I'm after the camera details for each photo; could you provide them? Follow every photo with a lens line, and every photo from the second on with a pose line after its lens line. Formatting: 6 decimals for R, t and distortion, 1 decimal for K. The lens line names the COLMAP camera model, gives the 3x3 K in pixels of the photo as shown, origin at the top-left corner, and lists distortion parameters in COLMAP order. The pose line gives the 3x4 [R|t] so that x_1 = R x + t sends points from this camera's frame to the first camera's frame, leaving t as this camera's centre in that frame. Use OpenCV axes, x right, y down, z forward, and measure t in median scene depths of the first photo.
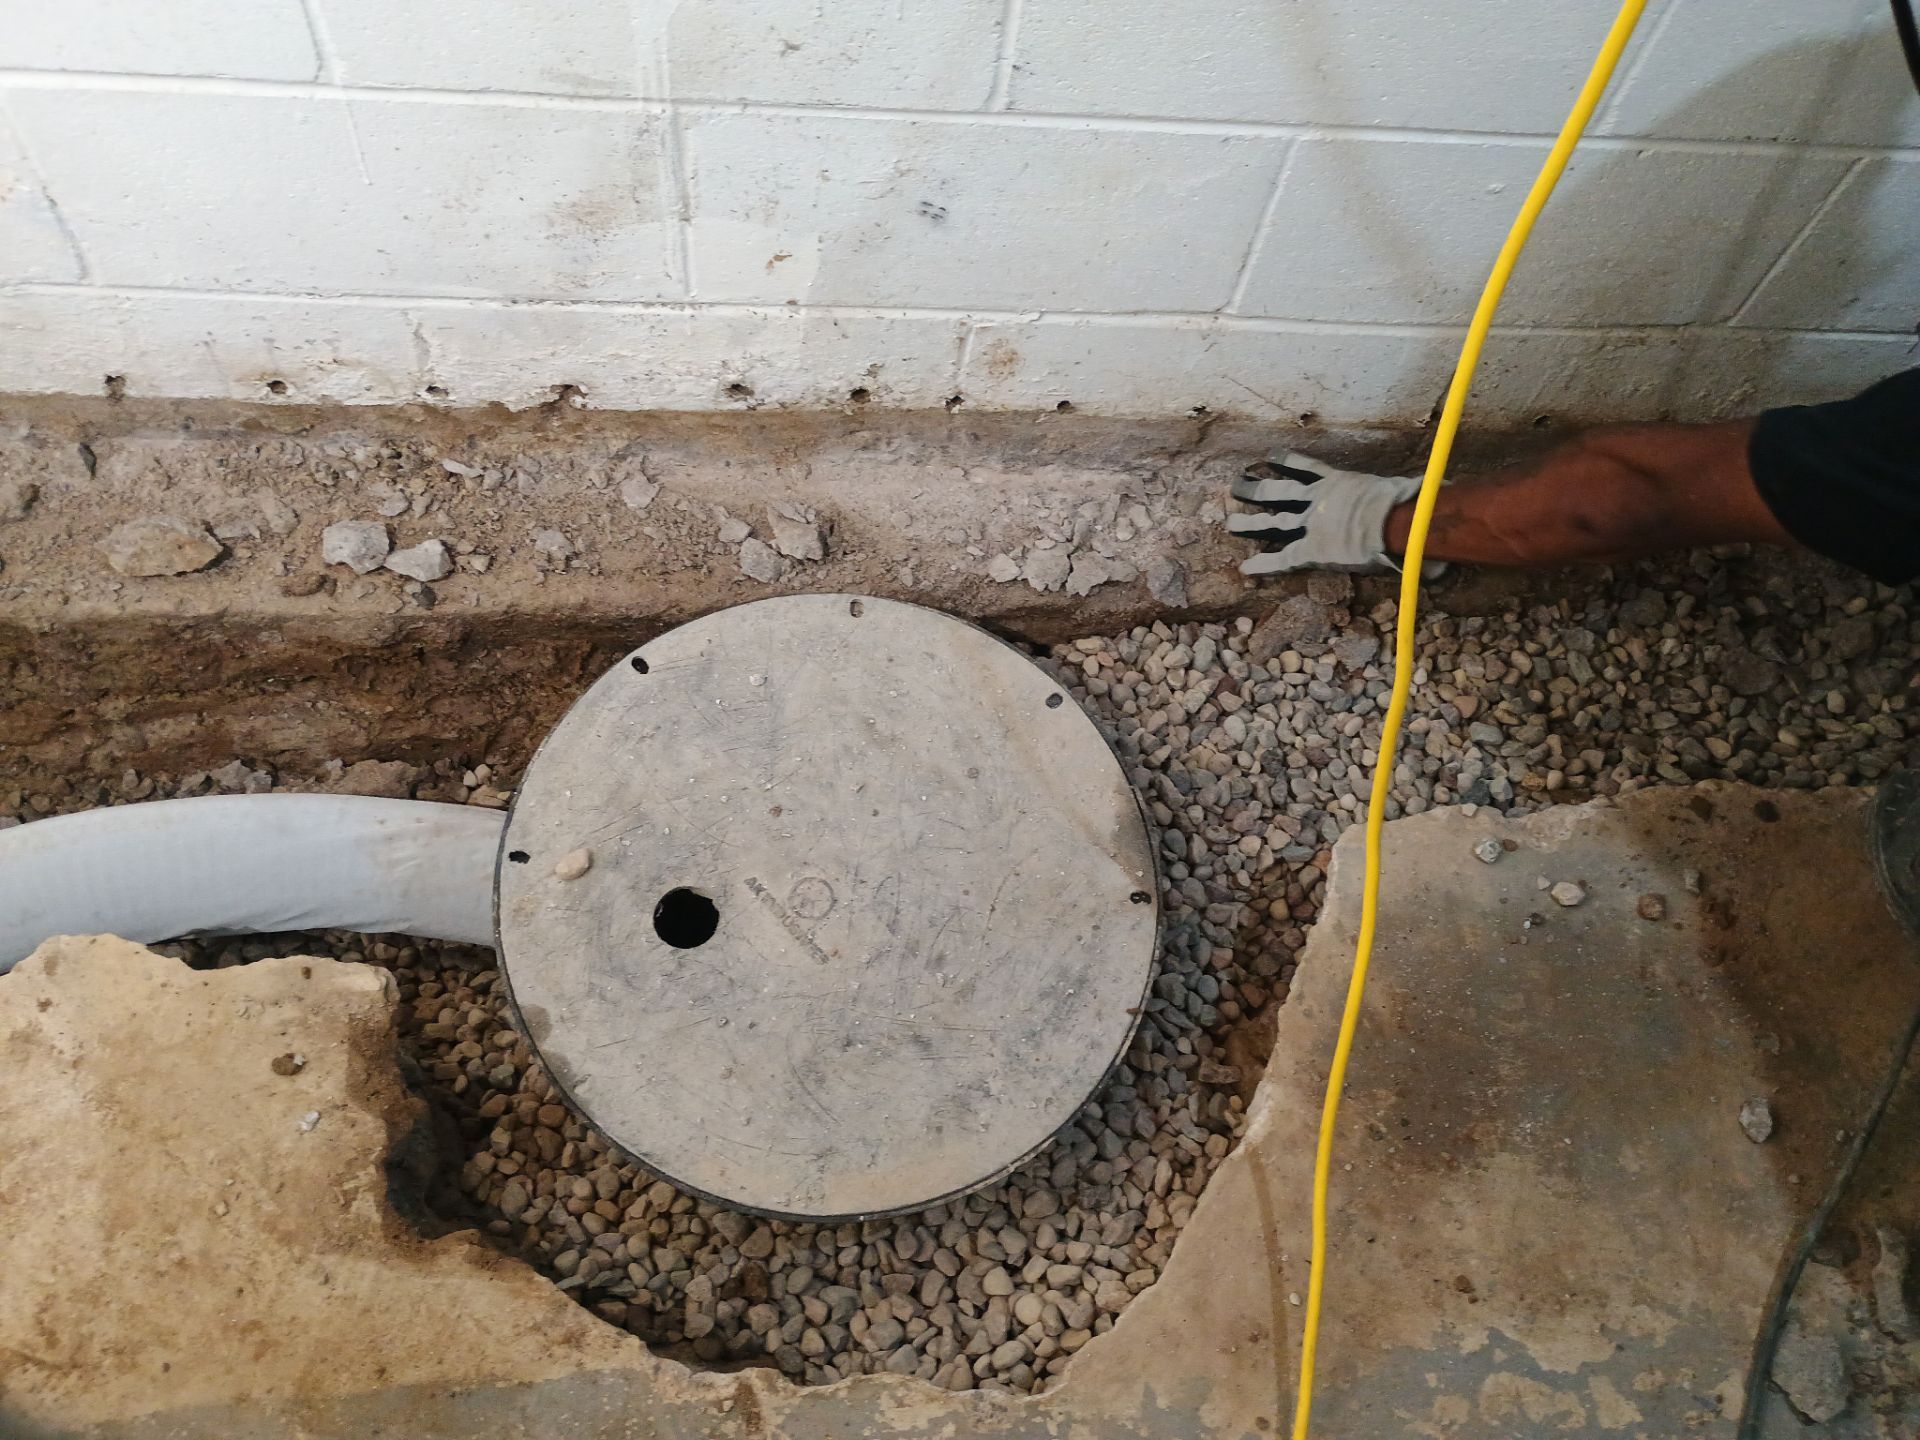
lens RADIAL K [[1669.7, 0, 991.2], [0, 1669.7, 738.4], [0, 0, 1]] dist [0.062073, -0.079520]
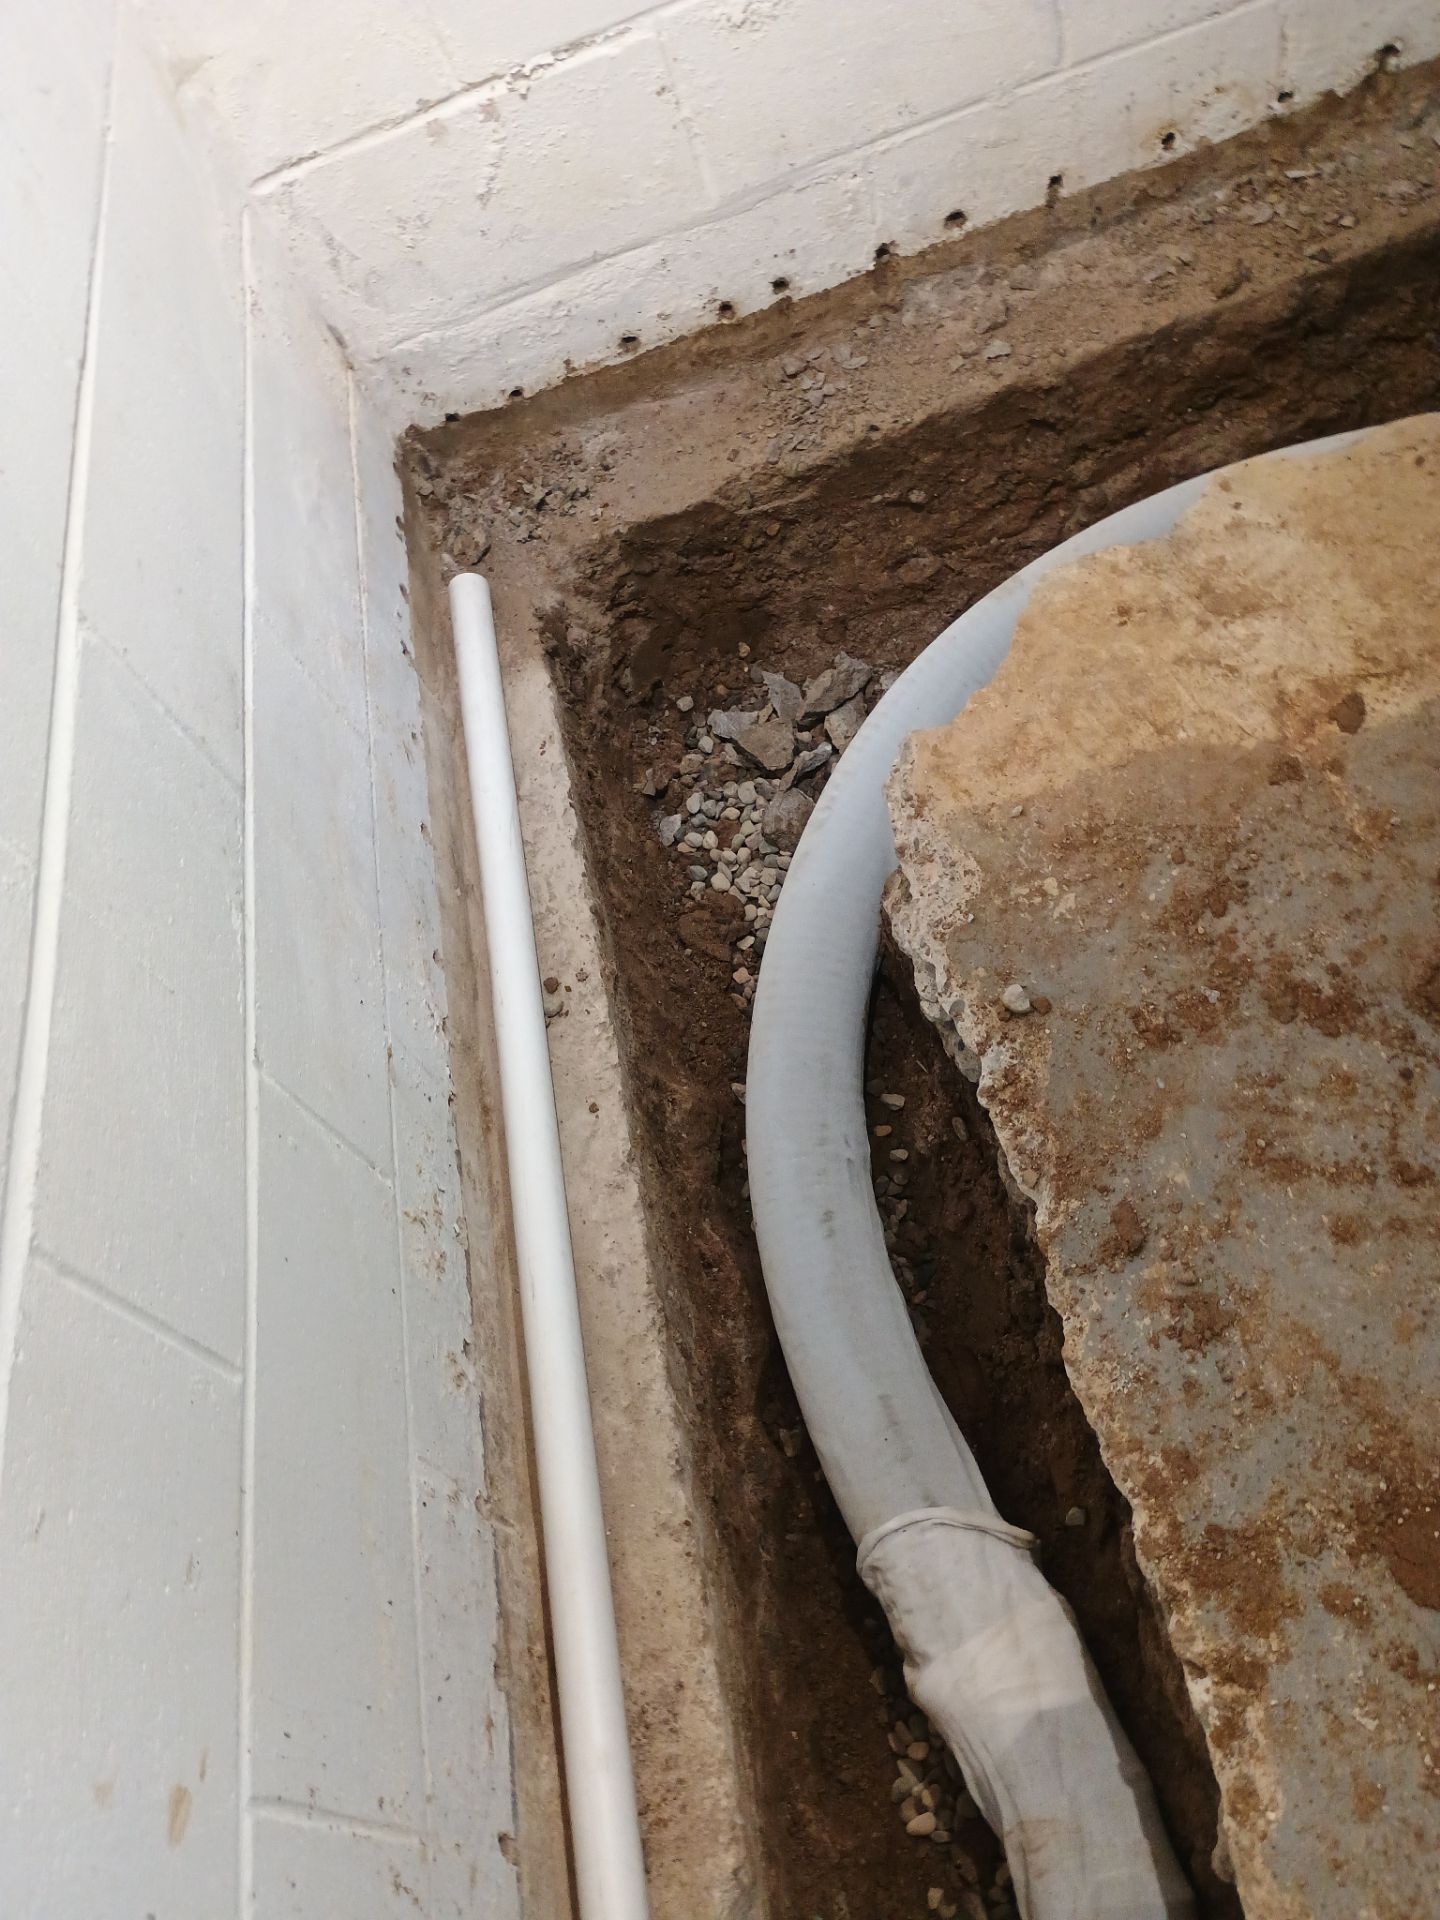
lens RADIAL K [[1669.7, 0, 762.7], [0, 1669.7, 941.2], [0, 0, 1]] dist [0.062073, -0.079520]
pose [[0.911717, -0.306876, -0.273127, -0.561639], [0.271081, 0.948944, -0.161311, 0.515520], [0.308685, 0.073030, 0.948357, -0.288105]]
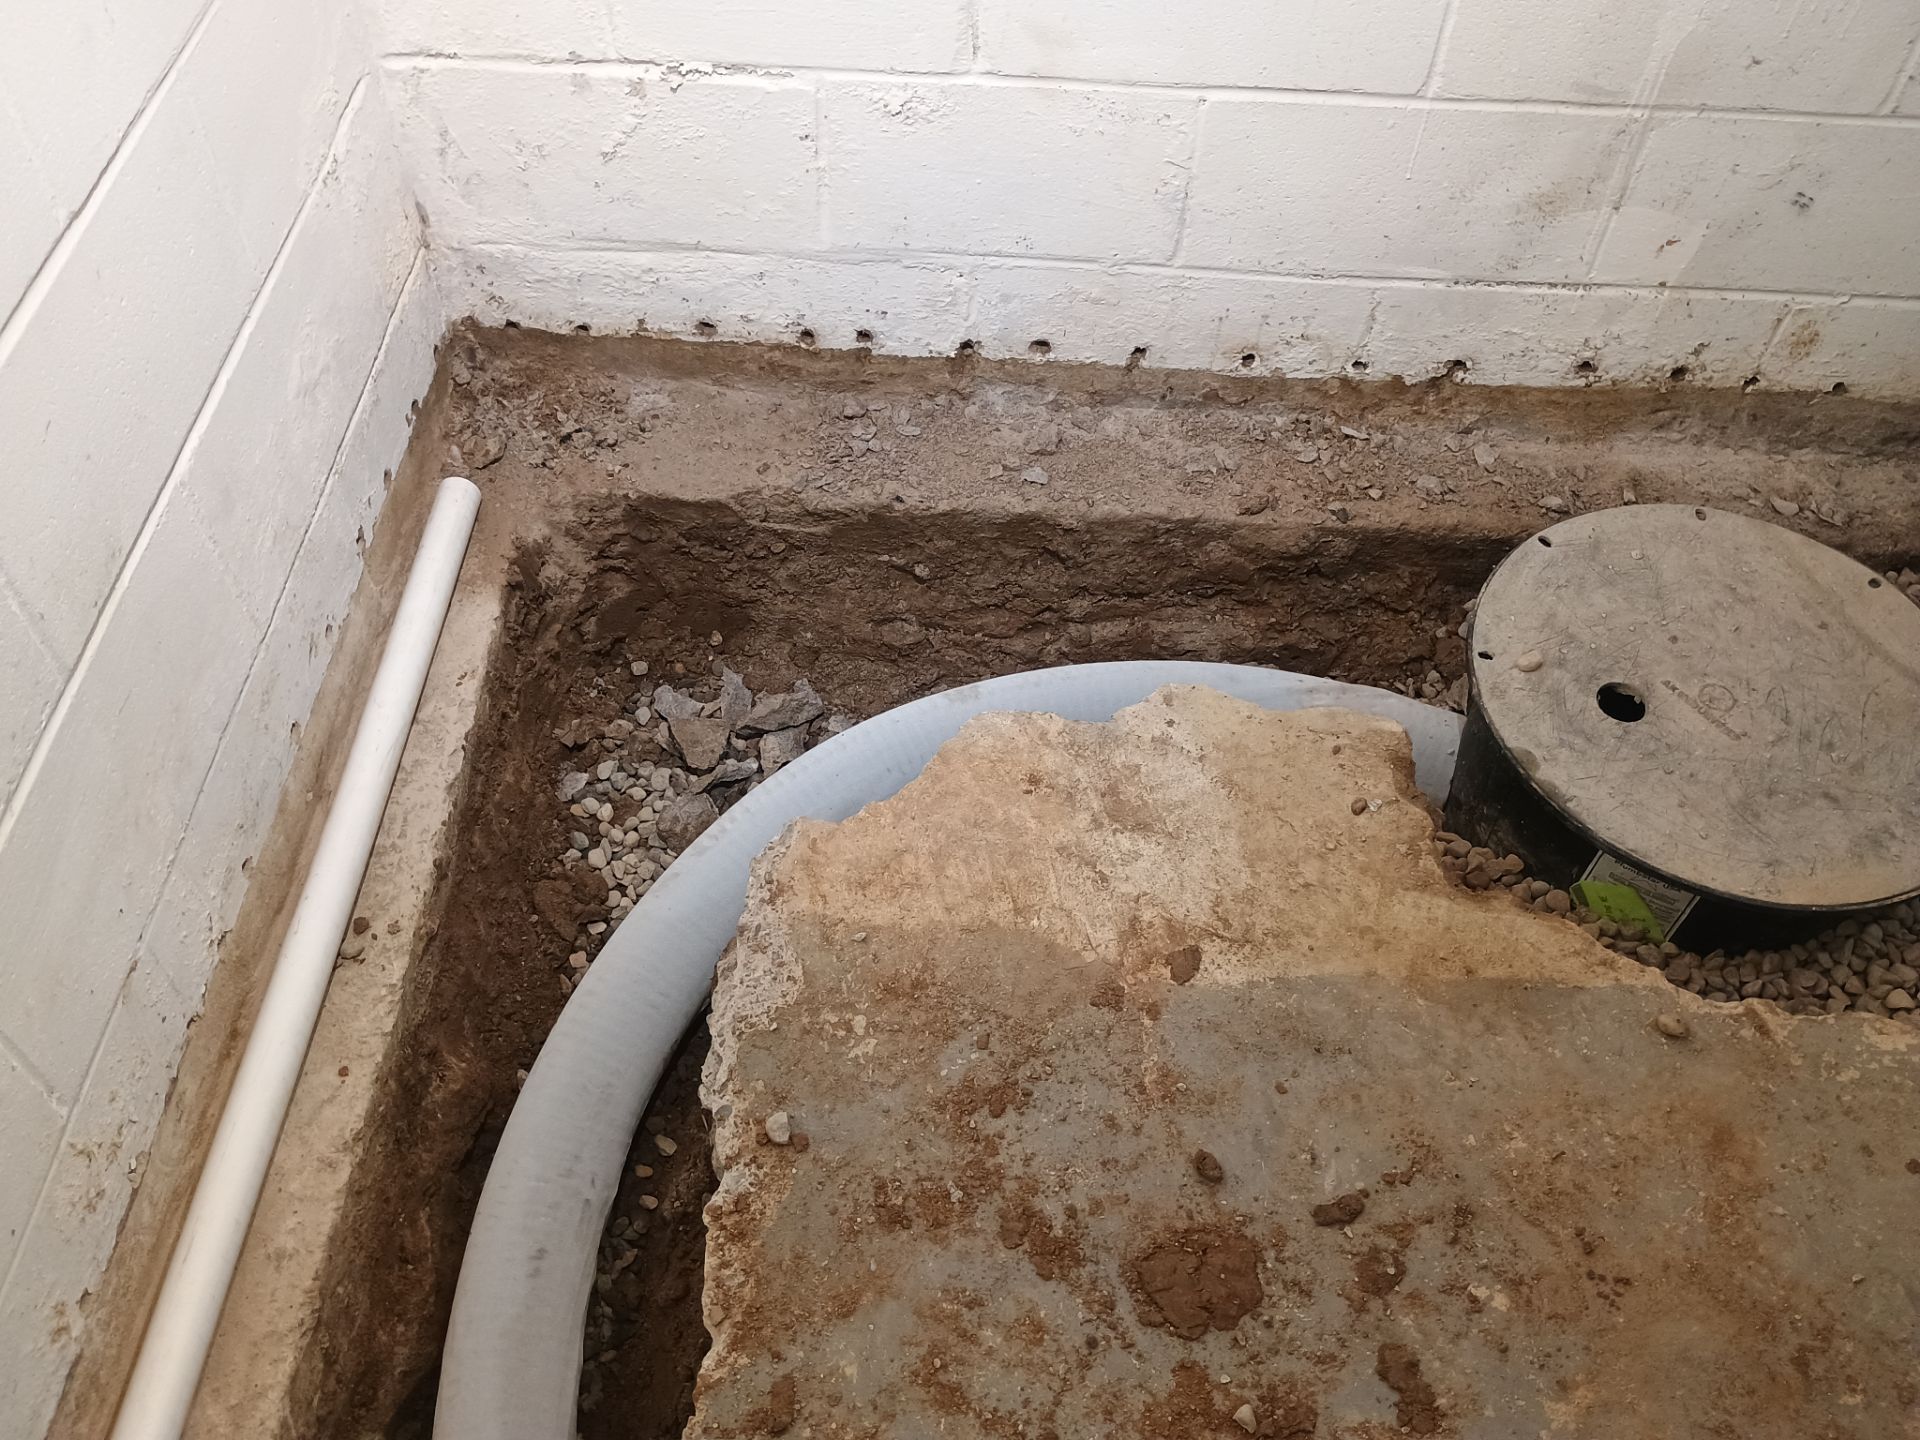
lens RADIAL K [[1669.7, 0, 971.8], [0, 1669.7, 733.7], [0, 0, 1]] dist [0.062073, -0.079520]
pose [[0.989382, 0.029031, -0.142412, -0.459431], [-0.059253, 0.975290, -0.212834, 0.406554], [0.132715, 0.219013, 0.966654, -0.292641]]
